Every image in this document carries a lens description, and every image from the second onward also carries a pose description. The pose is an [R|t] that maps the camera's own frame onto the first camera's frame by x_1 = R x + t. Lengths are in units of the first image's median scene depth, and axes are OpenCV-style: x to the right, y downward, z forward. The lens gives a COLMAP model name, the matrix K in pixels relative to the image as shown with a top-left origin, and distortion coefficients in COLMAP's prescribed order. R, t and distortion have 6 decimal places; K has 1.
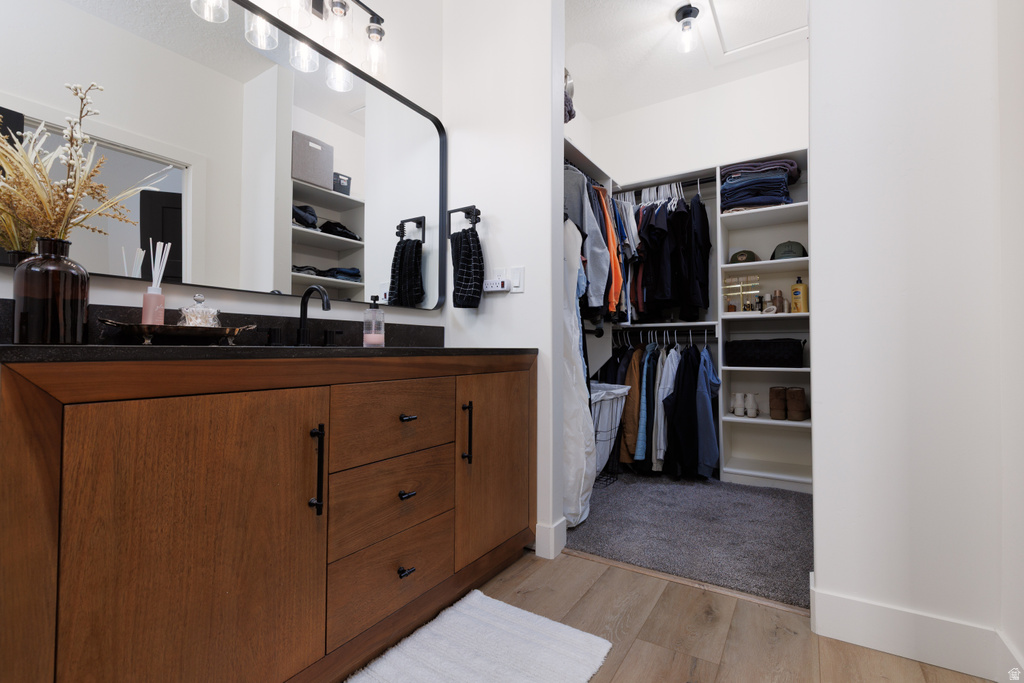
lens RADIAL K [[457.4, 0, 511.9], [0, 457.4, 342.2], [0, 0, 1]] dist [0.009910, -0.002547]
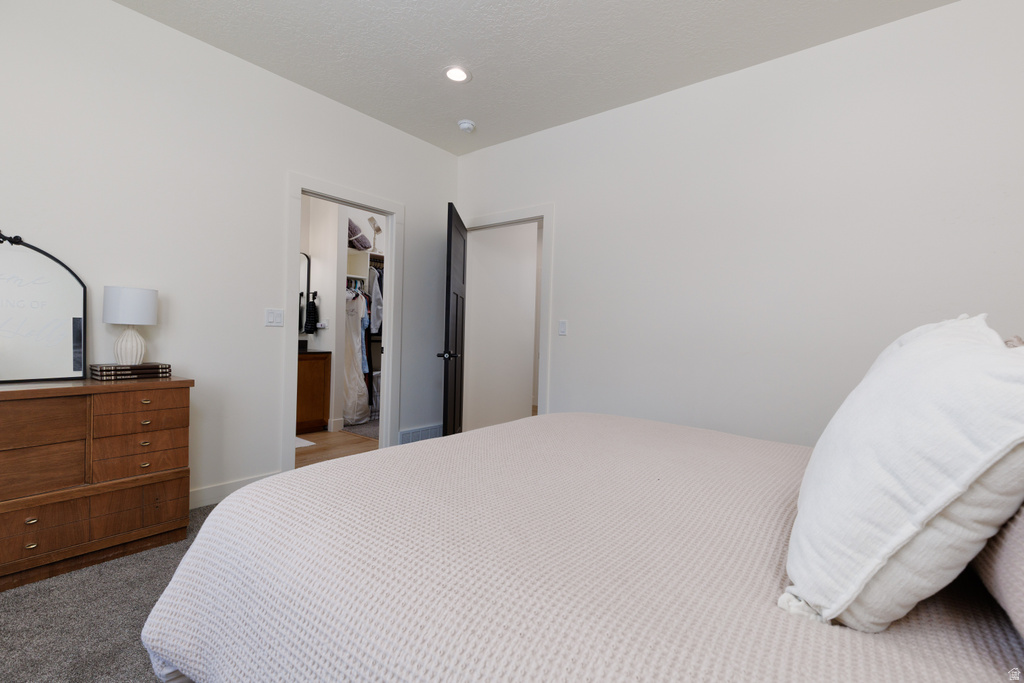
lens RADIAL K [[457.4, 0, 512.6], [0, 457.4, 342.6], [0, 0, 1]] dist [0.009910, -0.002547]
pose [[0.997296, 0.001295, -0.073484, 1.149619], [-0.001273, 0.999999, 0.000356, -0.033905], [0.073485, -0.000261, 0.997296, -1.347195]]
